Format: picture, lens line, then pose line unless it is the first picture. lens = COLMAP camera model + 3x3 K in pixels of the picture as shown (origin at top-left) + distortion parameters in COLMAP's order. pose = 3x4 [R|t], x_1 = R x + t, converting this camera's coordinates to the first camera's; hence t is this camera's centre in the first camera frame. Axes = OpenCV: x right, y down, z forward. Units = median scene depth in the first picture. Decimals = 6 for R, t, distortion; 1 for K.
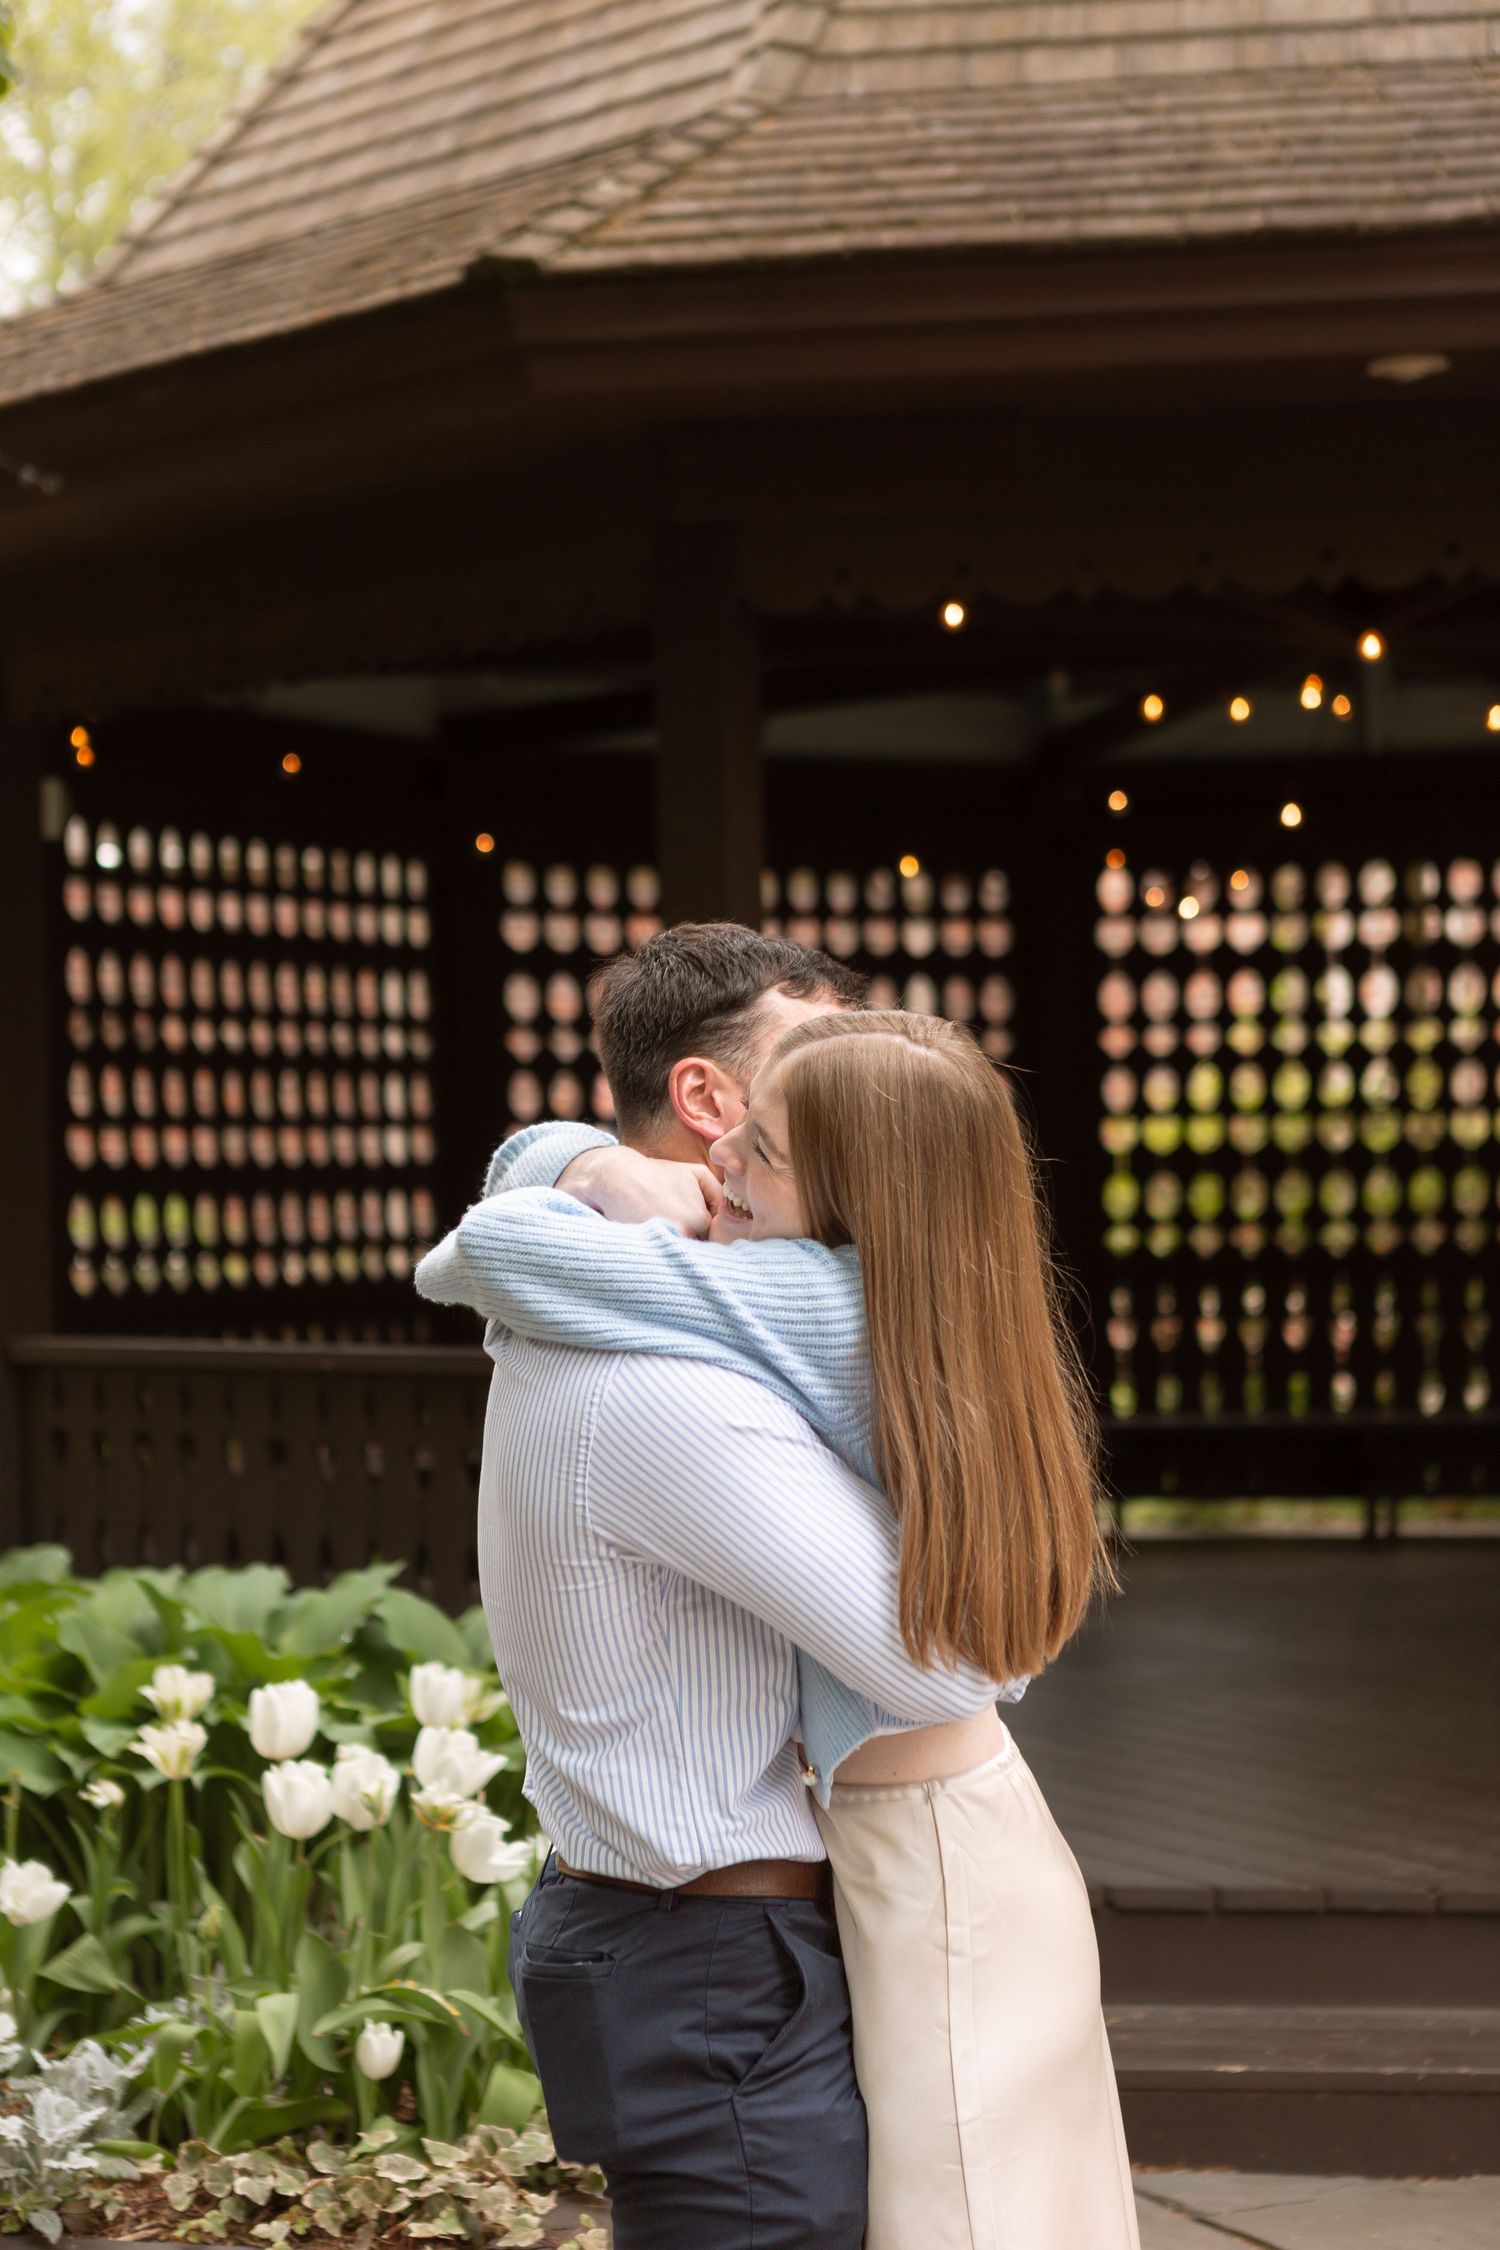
lens RADIAL K [[4070.1, 0, 752.9], [0, 4070.1, 1108.7], [0, 0, 1]] dist [-0.049268, 0.000000]
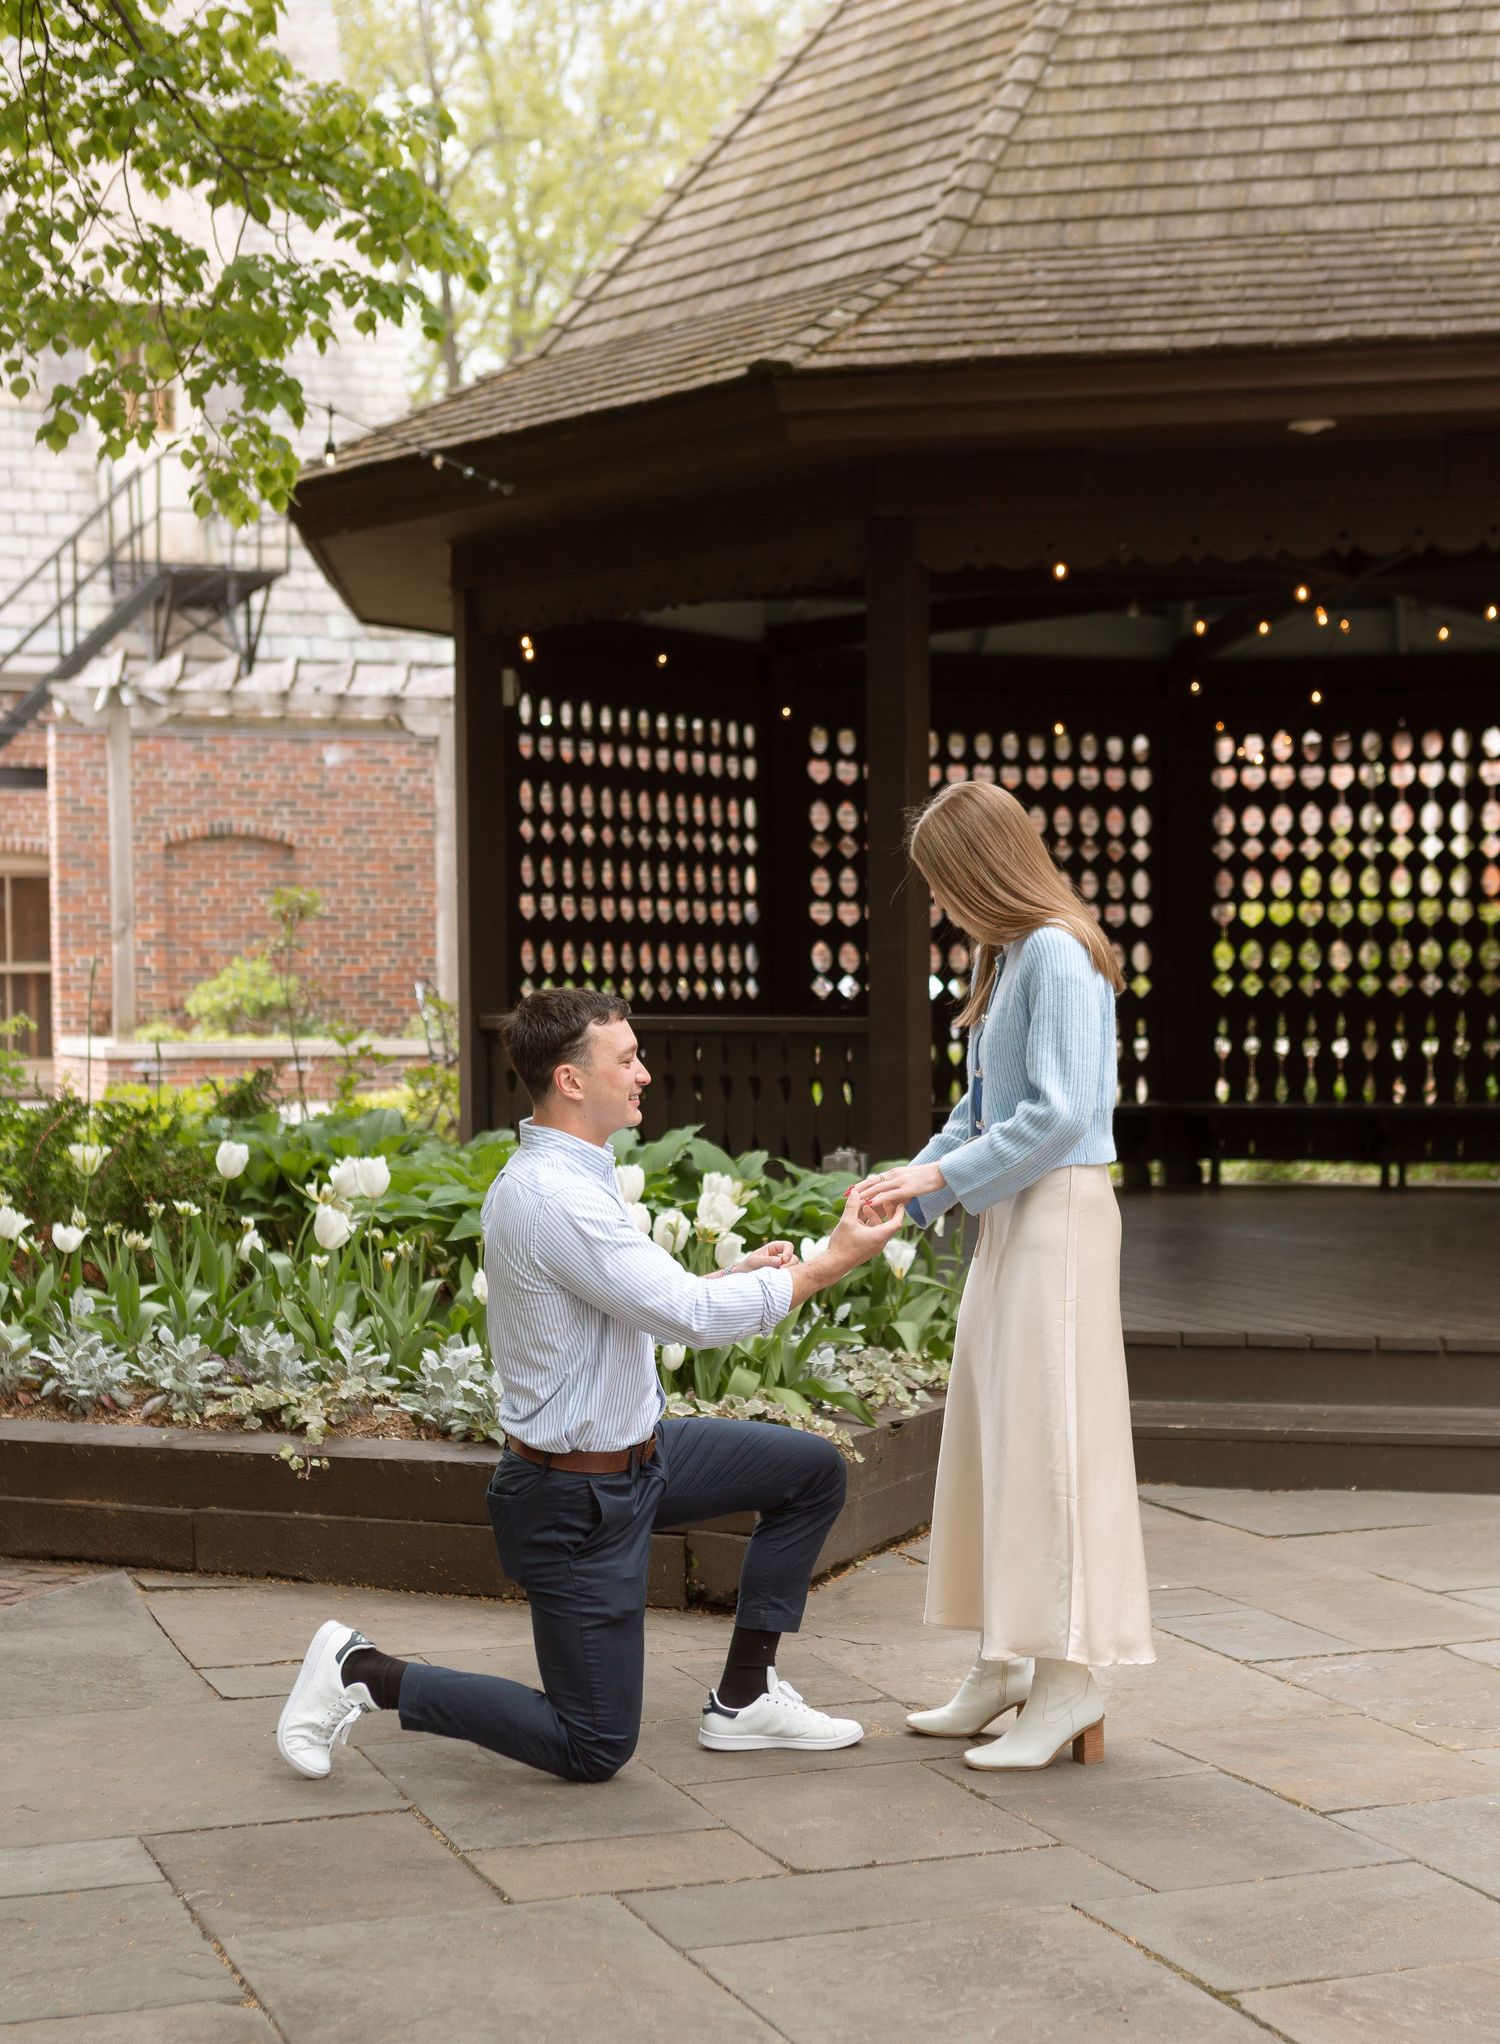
lens RADIAL K [[3156.9, 0, 822.1], [0, 3156.9, 1187.6], [0, 0, 1]] dist [-0.012593, 0.000000]
pose [[0.997167, 0.018040, -0.073029, 0.055795], [-0.011908, 0.996434, 0.083535, 0.021415], [0.074275, -0.082429, 0.993825, -0.300534]]
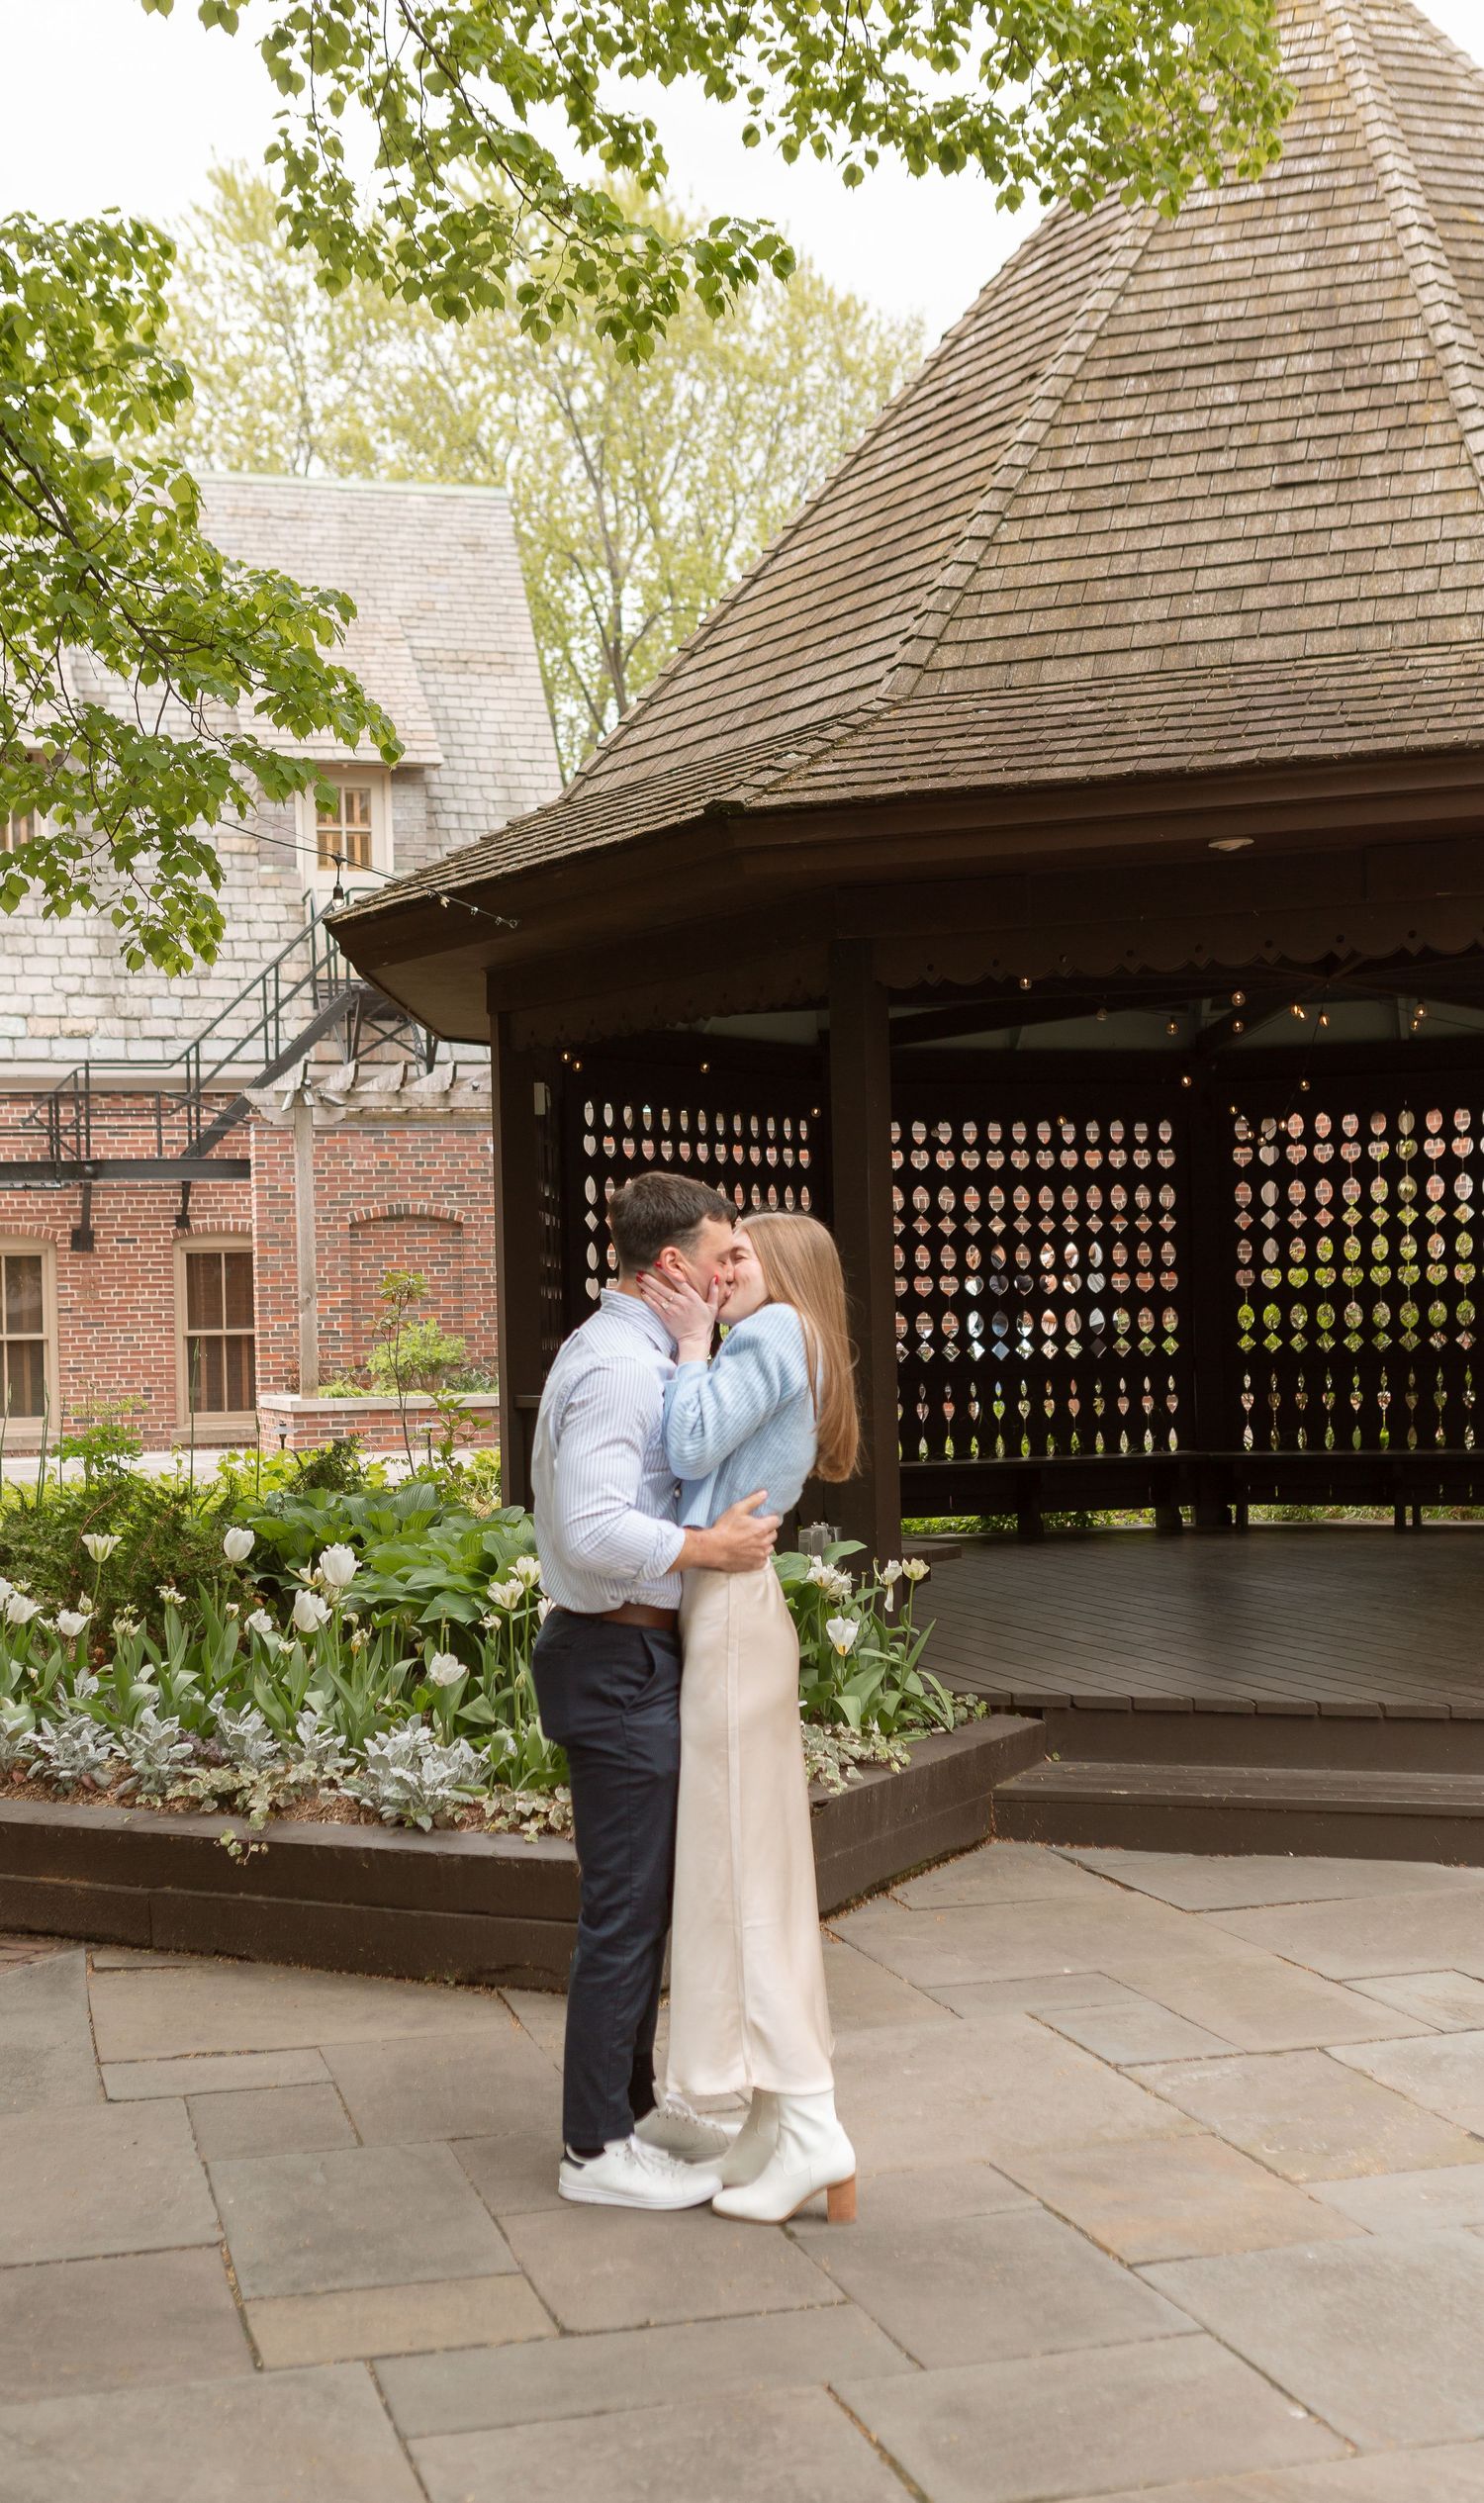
lens RADIAL K [[2711.1, 0, 724.9], [0, 2711.1, 1340.6], [0, 0, 1]] dist [0.018609, 0.000000]
pose [[0.984935, -0.001599, -0.172917, 0.135384], [0.006500, 0.999593, 0.027785, -0.000227], [0.172802, -0.028490, 0.984544, -0.193337]]
